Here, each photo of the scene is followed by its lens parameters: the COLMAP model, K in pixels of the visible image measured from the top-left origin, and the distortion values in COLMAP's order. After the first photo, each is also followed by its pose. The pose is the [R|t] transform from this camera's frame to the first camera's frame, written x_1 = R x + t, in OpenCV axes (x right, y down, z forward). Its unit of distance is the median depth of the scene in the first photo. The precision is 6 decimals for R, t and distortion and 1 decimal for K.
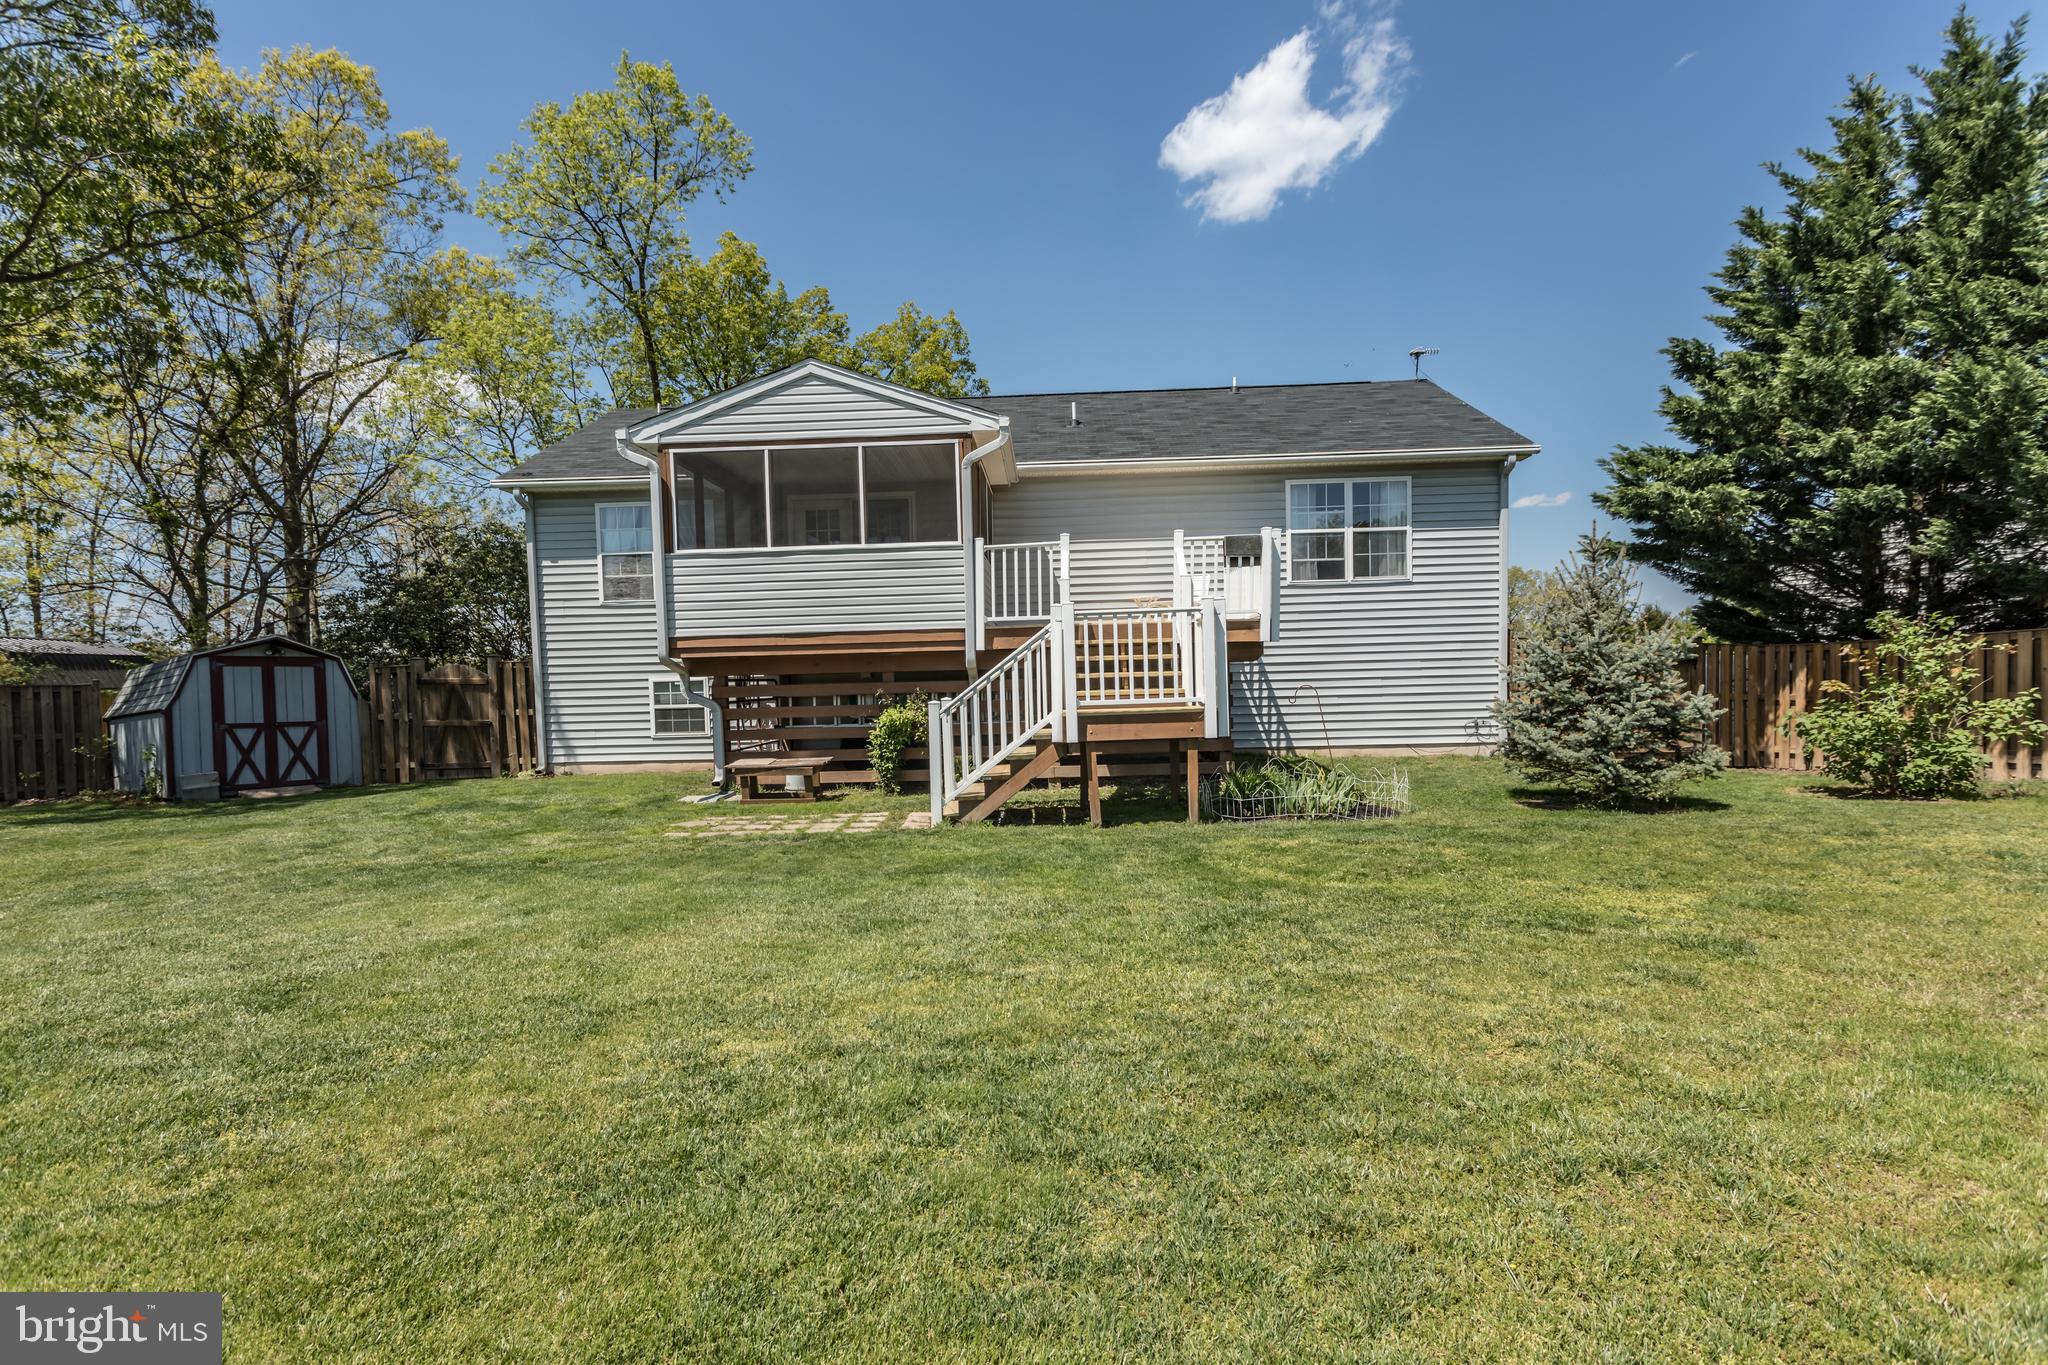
lens RADIAL K [[994.3, 0, 1018.7], [0, 994.3, 644.0], [0, 0, 1]] dist [0.004776, 0.001783]
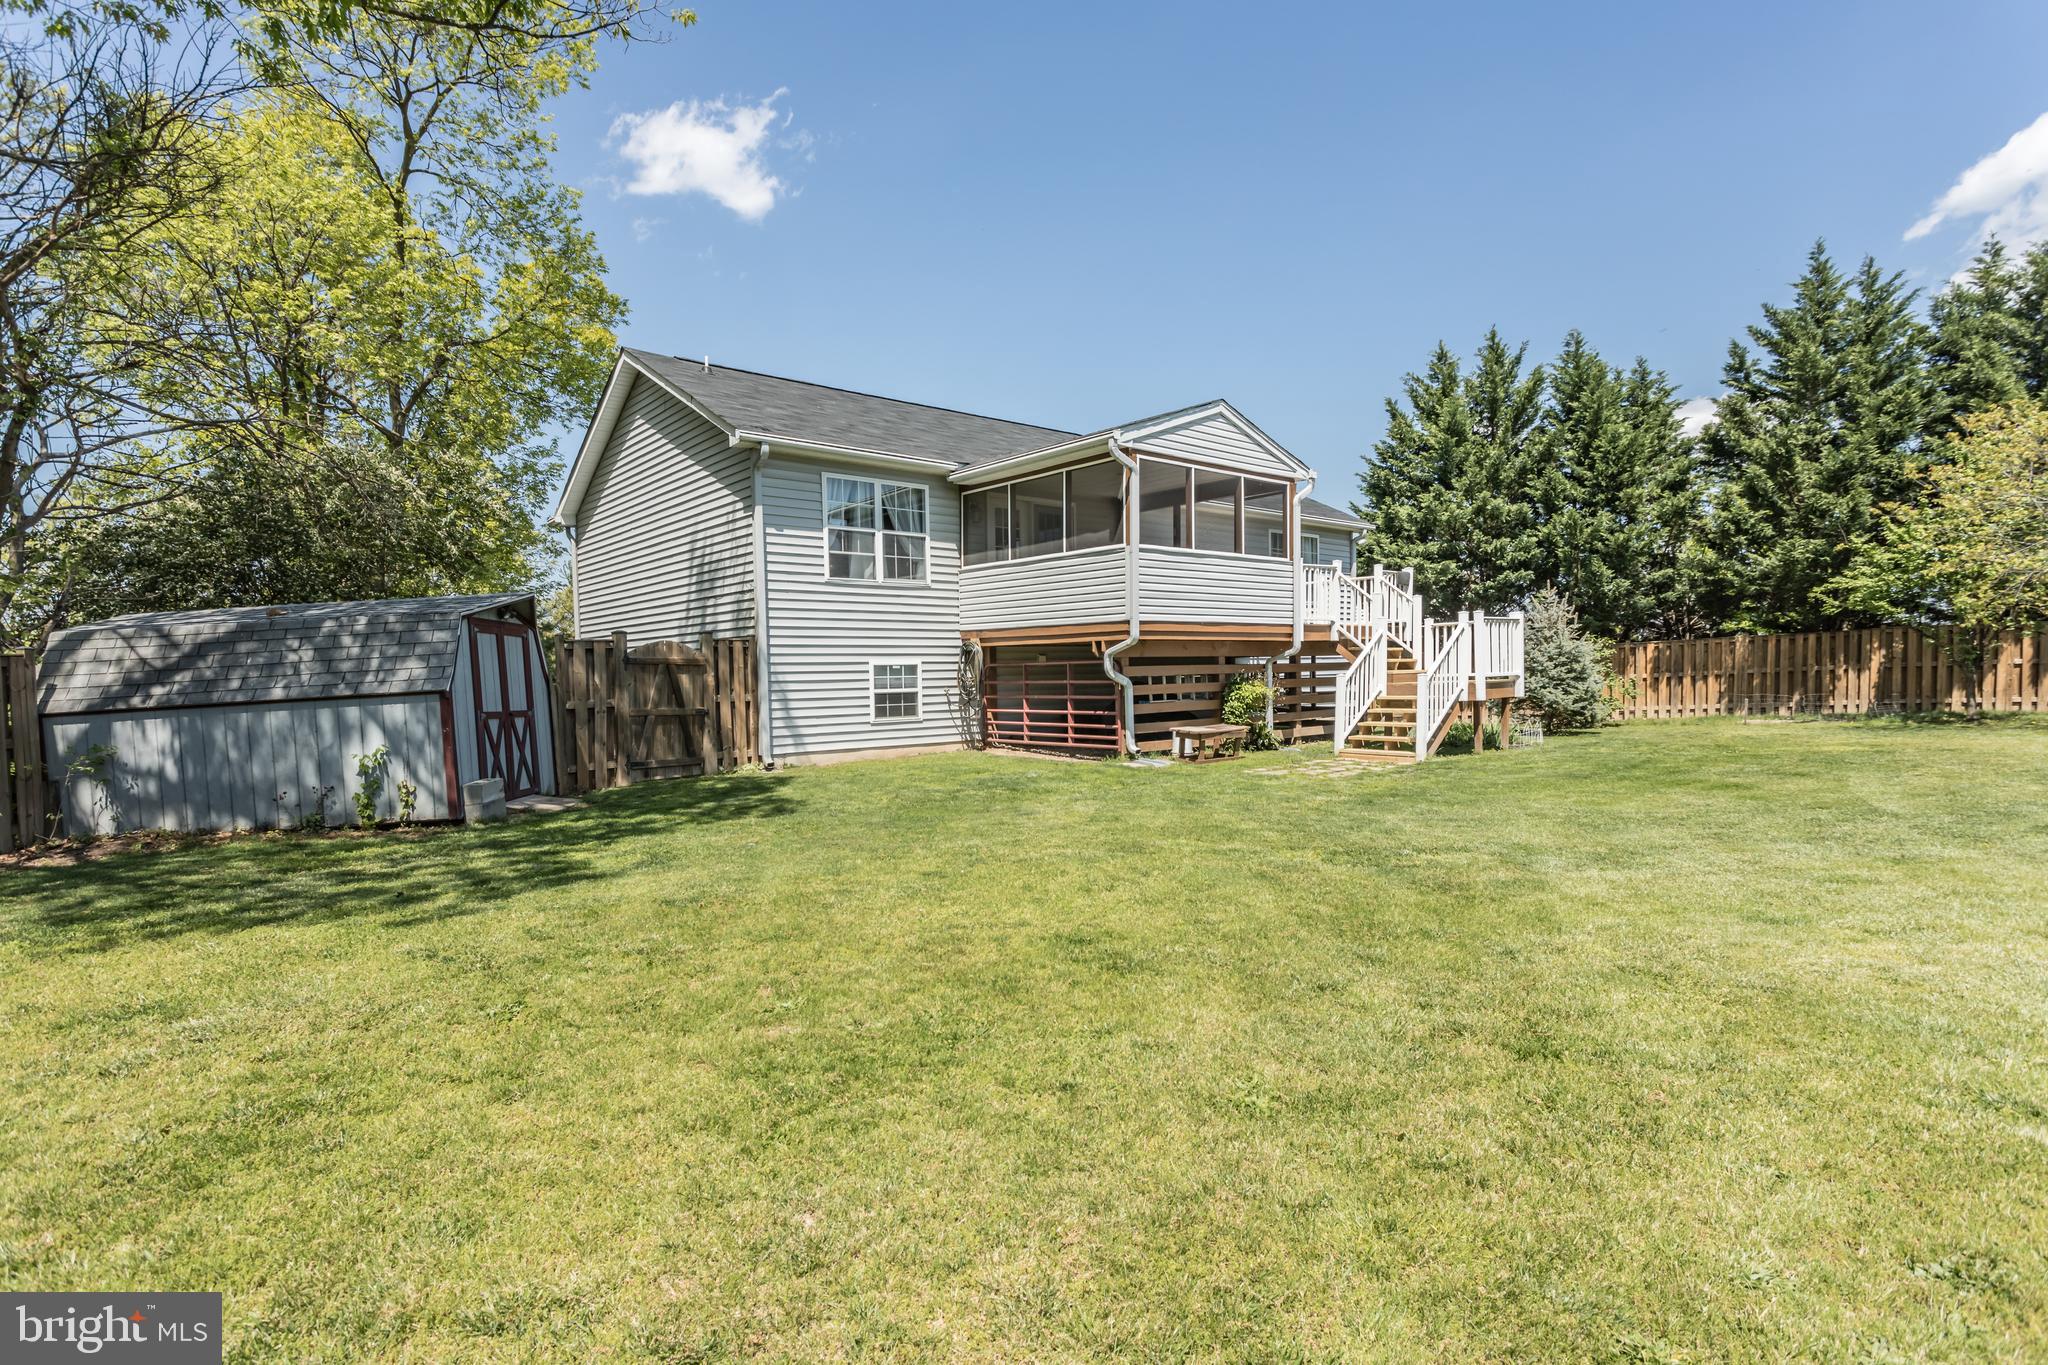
lens RADIAL K [[994.3, 0, 1018.7], [0, 994.3, 644.0], [0, 0, 1]] dist [0.004776, 0.001783]
pose [[0.734497, 0.031323, 0.677888, -0.918868], [-0.016872, 0.999468, -0.027901, 0.041941], [-0.678402, 0.009056, 0.734635, 0.195853]]
